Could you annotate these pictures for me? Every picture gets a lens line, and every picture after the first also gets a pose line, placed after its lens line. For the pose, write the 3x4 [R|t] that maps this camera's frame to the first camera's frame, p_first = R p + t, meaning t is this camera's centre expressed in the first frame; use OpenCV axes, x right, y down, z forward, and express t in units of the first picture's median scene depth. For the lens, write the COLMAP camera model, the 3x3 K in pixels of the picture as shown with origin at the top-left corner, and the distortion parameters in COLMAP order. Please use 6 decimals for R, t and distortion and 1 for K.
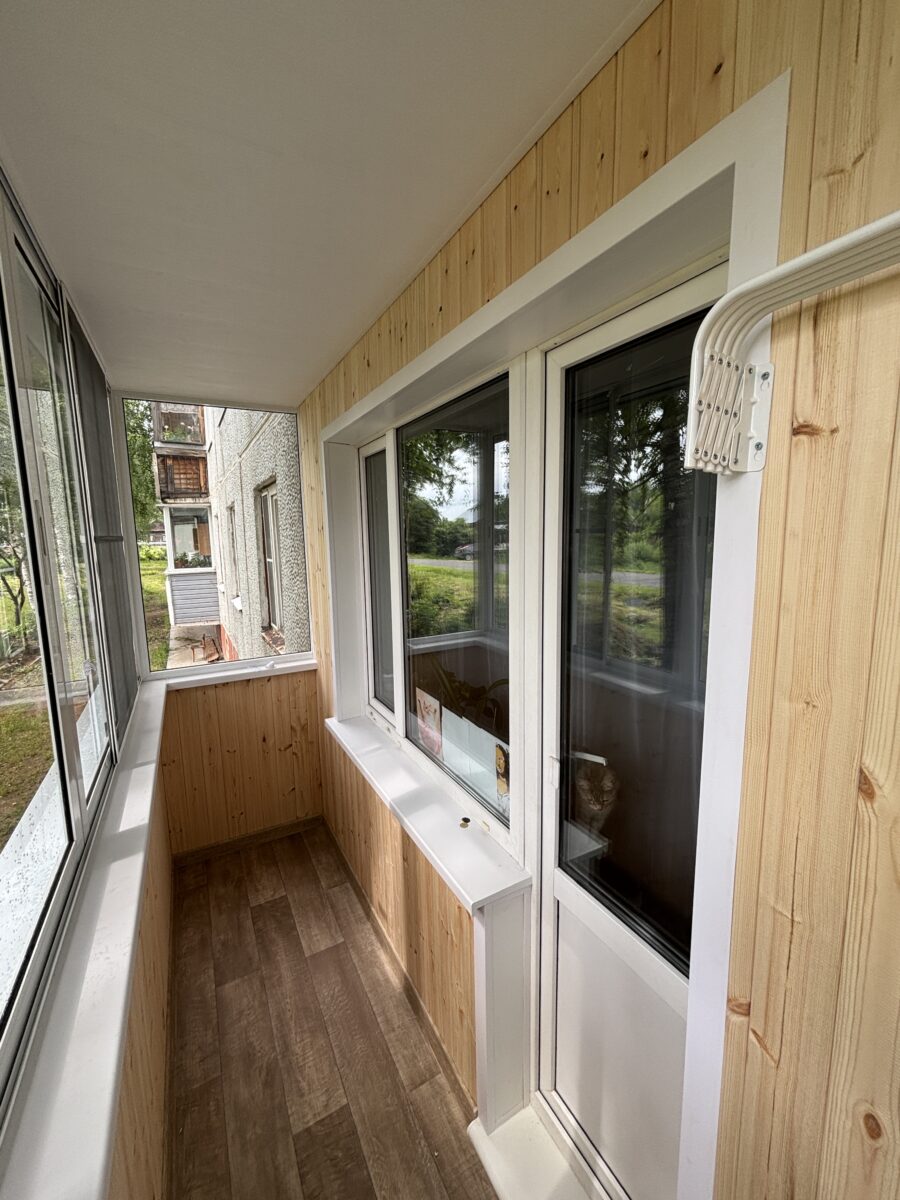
lens RADIAL K [[486.6, 0, 449.8], [0, 486.6, 593.9], [0, 0, 1]] dist [-0.001476, 0.000182]
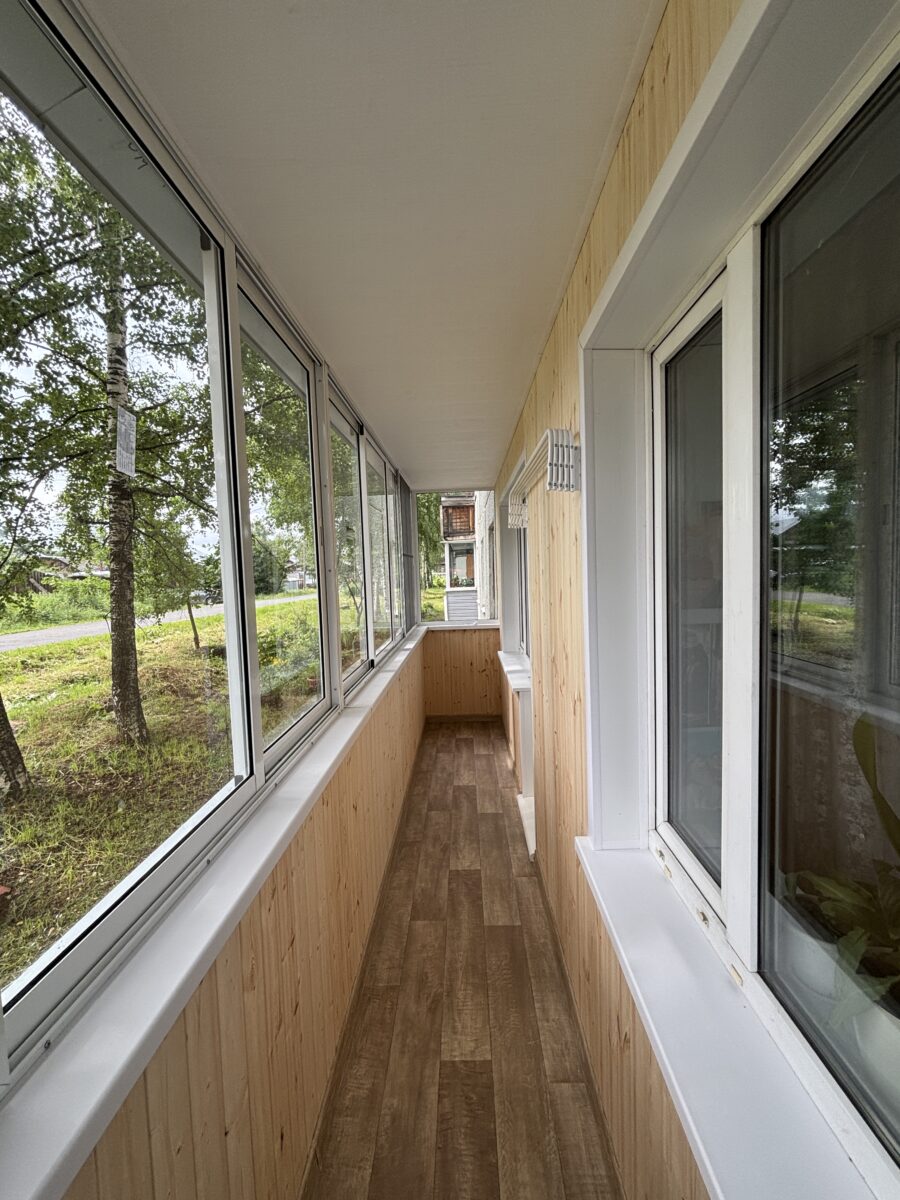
lens RADIAL K [[472.3, 0, 446.0], [0, 472.3, 587.5], [0, 0, 1]] dist [0.000495, 0.000050]
pose [[0.858195, 0.010207, -0.513222, 0.449136], [-0.047613, 0.997075, -0.059789, 0.118355], [0.511110, 0.075746, 0.856171, -0.603655]]
